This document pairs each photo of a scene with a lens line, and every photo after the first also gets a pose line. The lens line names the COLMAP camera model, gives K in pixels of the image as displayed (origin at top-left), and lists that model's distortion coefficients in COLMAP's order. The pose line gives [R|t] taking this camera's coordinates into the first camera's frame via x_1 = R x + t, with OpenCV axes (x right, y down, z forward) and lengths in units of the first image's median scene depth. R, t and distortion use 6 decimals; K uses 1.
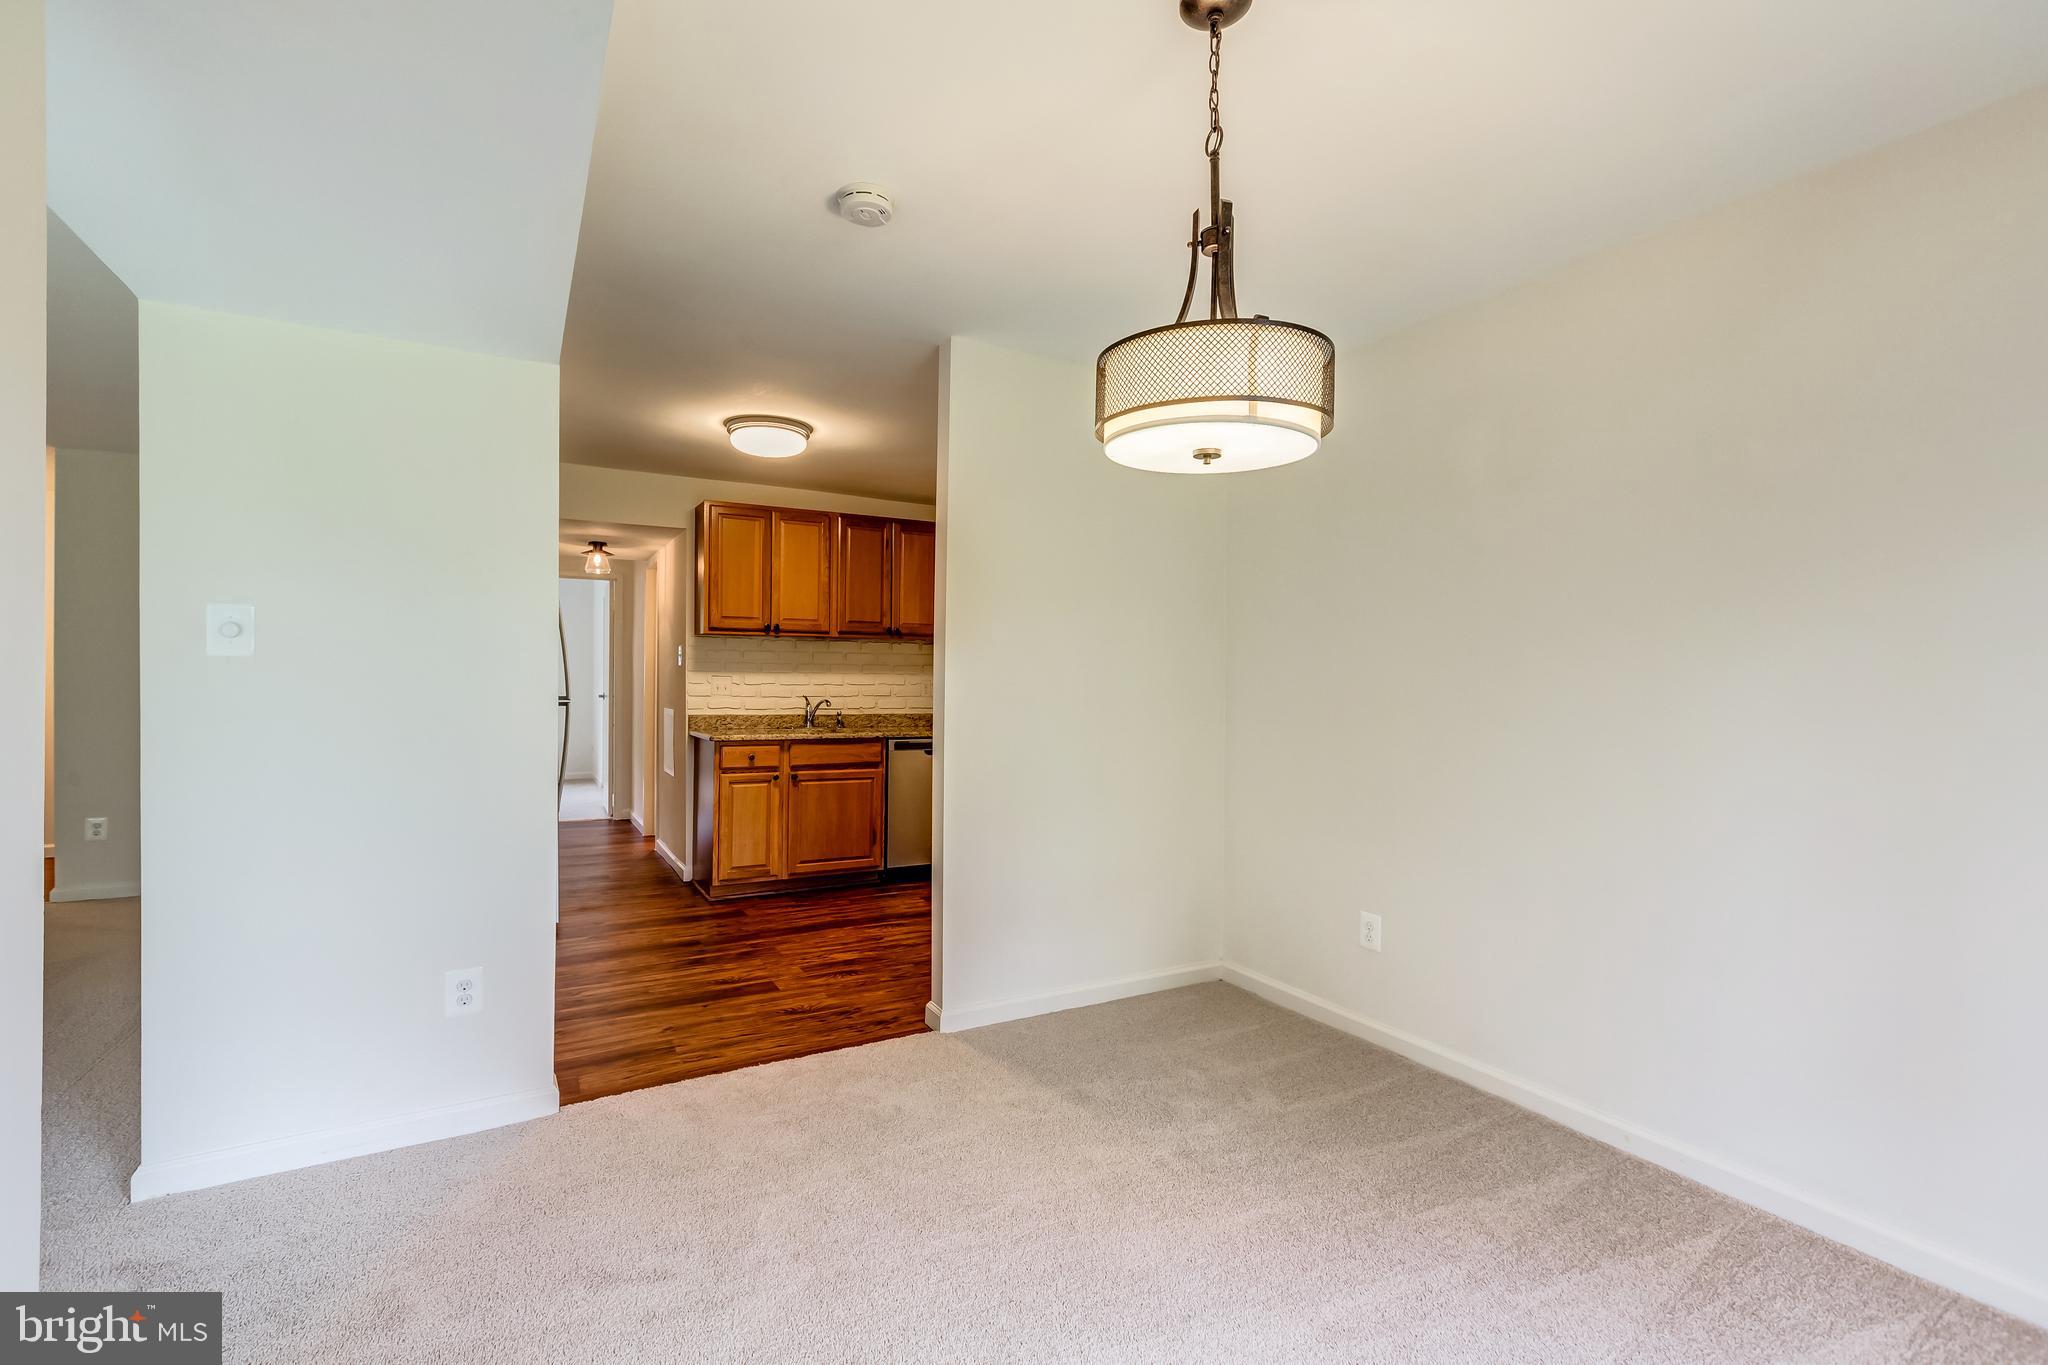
lens RADIAL K [[875.9, 0, 1022.9], [0, 875.9, 671.0], [0, 0, 1]] dist [-0.001727, -0.000186]
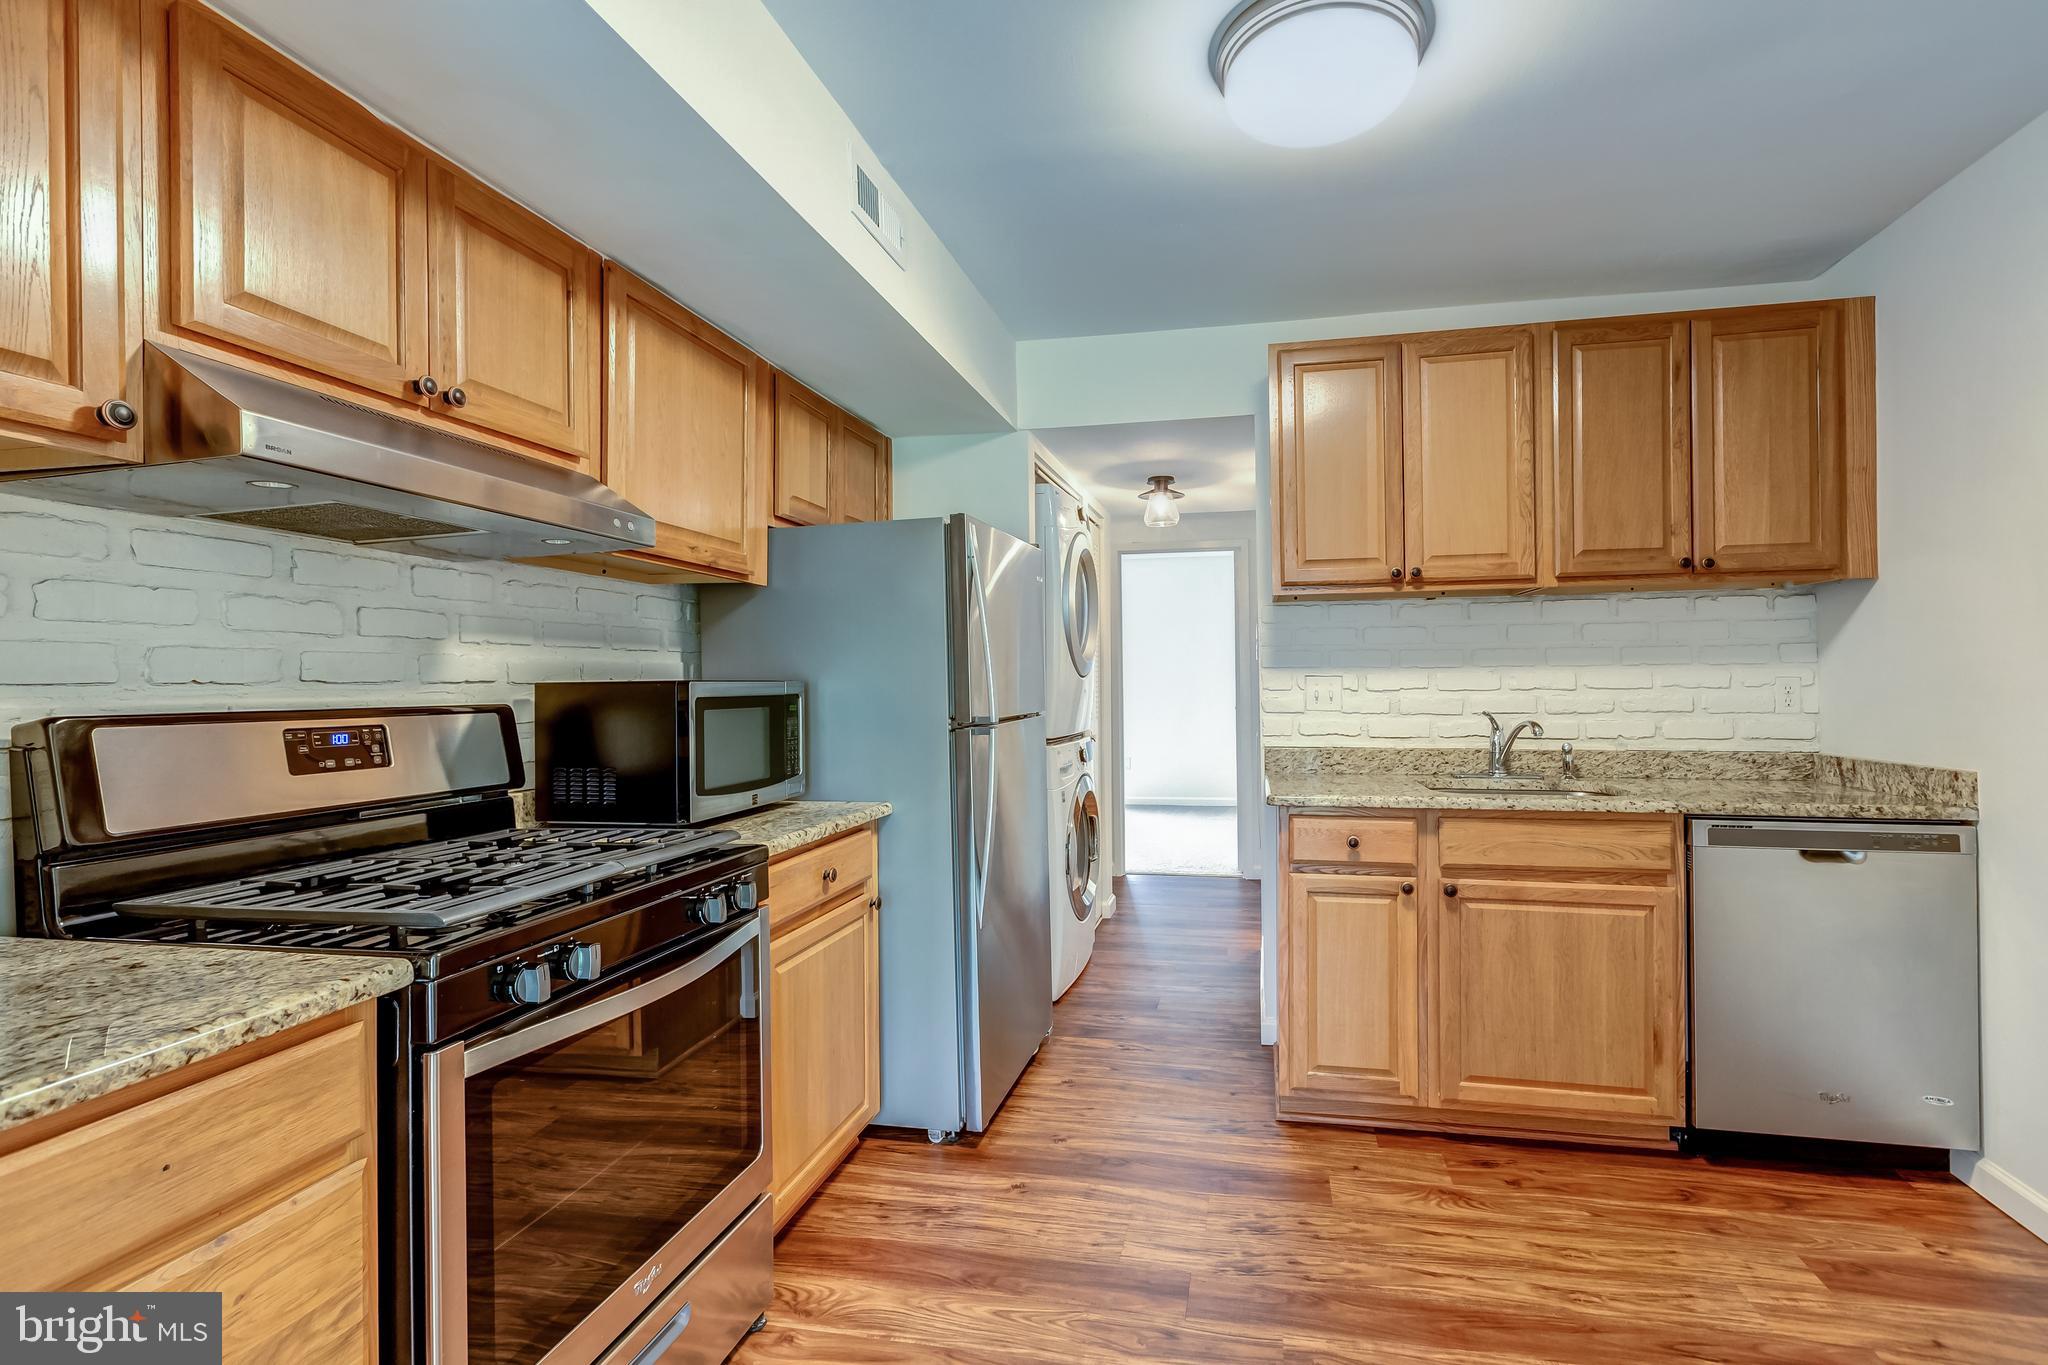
lens RADIAL K [[913.5, 0, 1078.2], [0, 913.5, 678.8], [0, 0, 1]] dist [0.002926, 0.000384]
pose [[0.739913, -0.019264, -0.672427, -0.080263], [0.021483, 0.999757, -0.005002, 0.007767], [0.672360, -0.010744, 0.740147, 0.512721]]
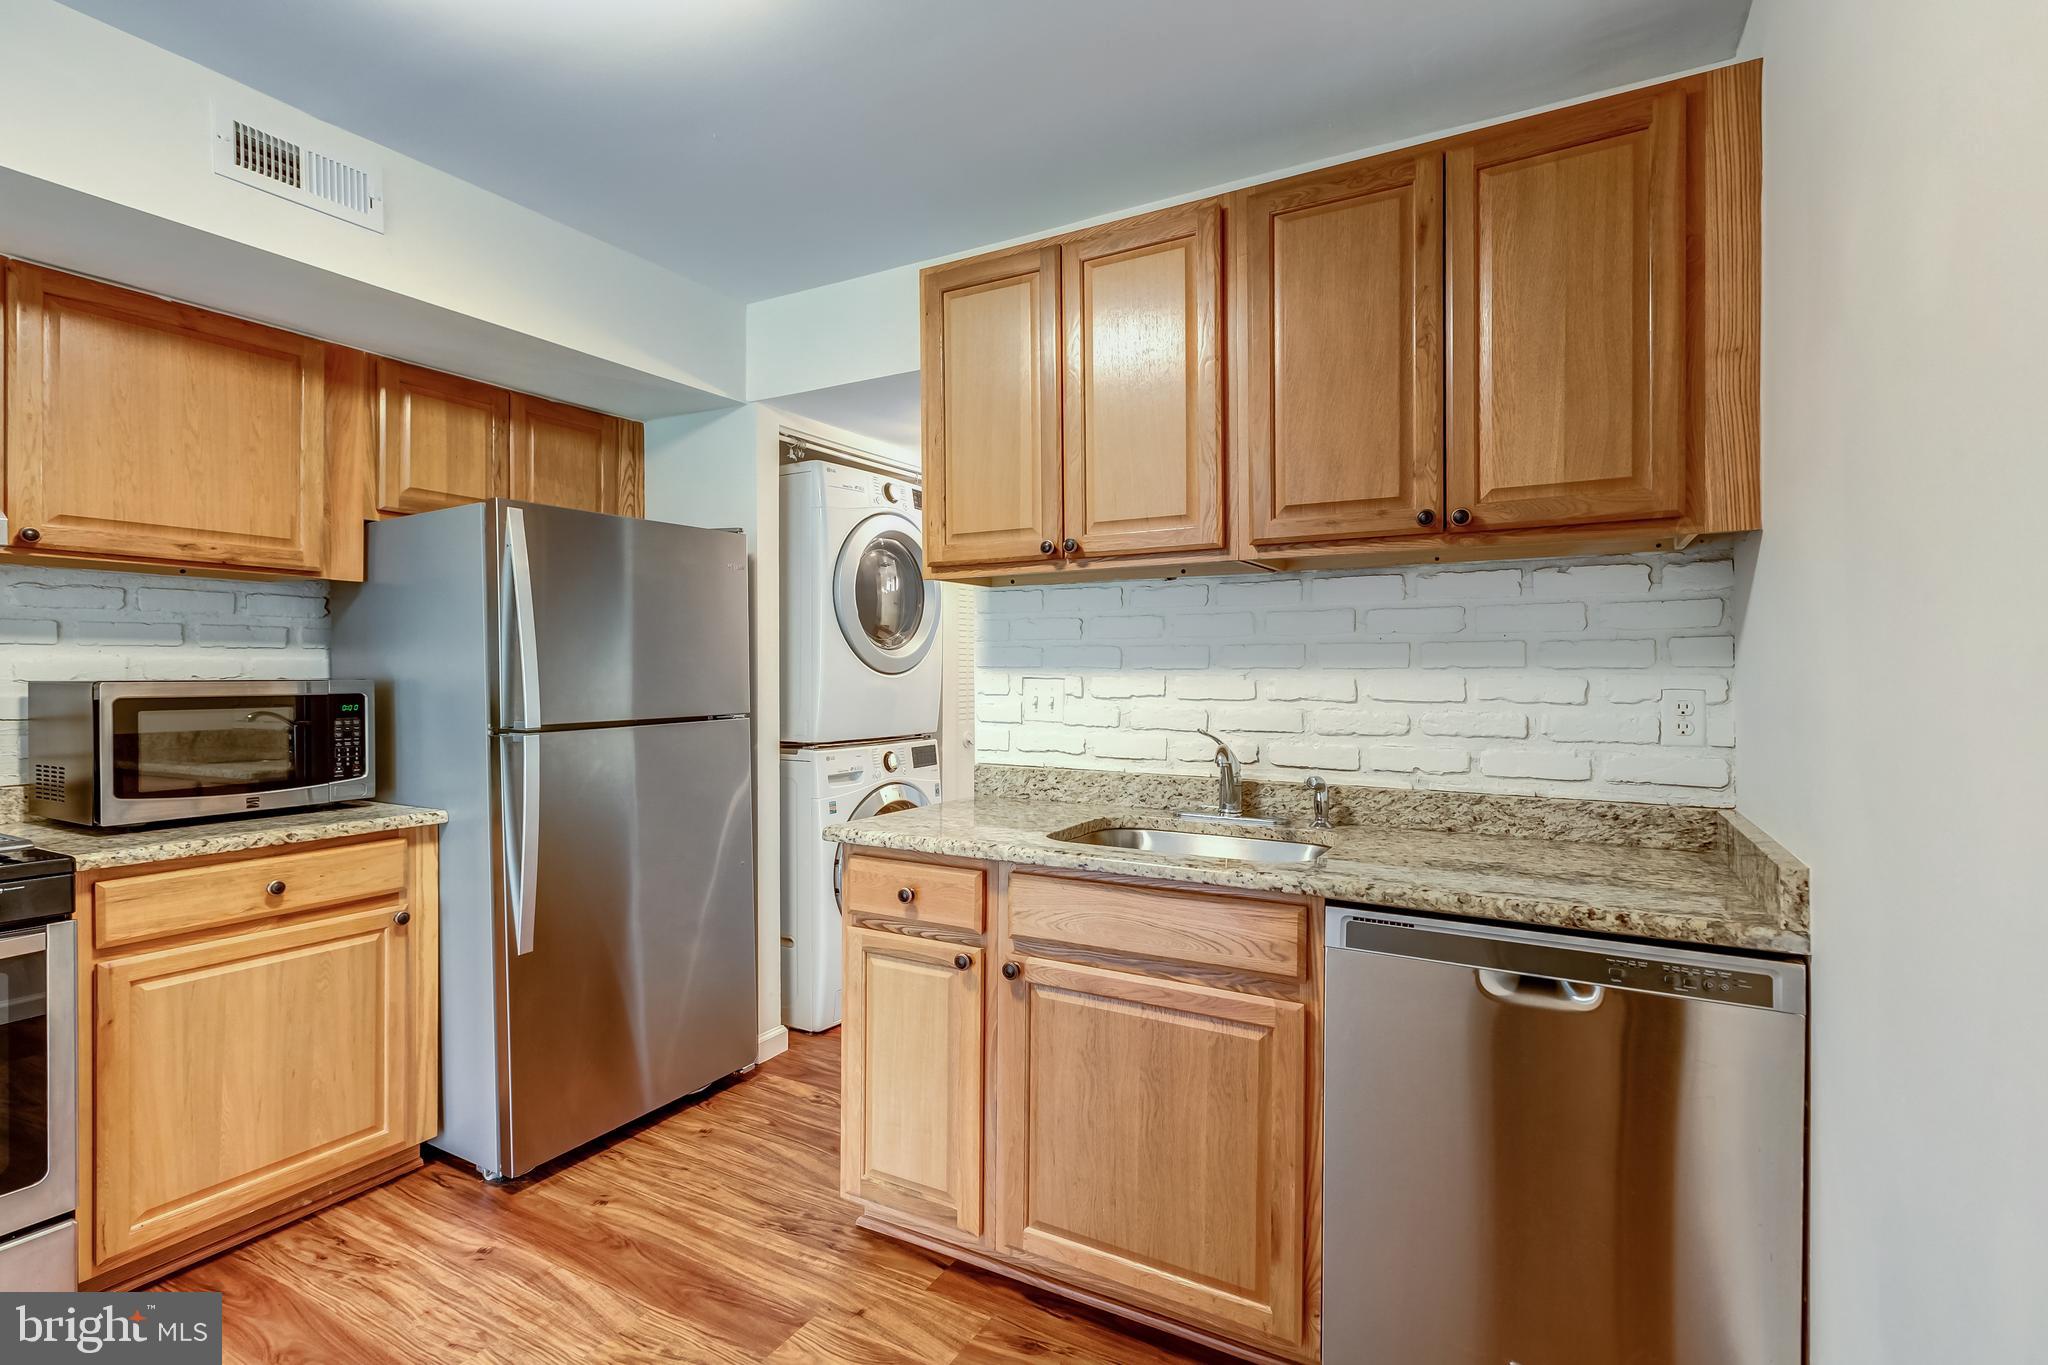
lens RADIAL K [[910.3, 0, 1043.2], [0, 910.3, 679.0], [0, 0, 1]] dist [0.001994, 0.000038]
pose [[0.492590, -0.003466, -0.870255, 0.056750], [0.011111, 0.999936, 0.002307, 0.005544], [0.870191, -0.010806, 0.492597, 0.833546]]
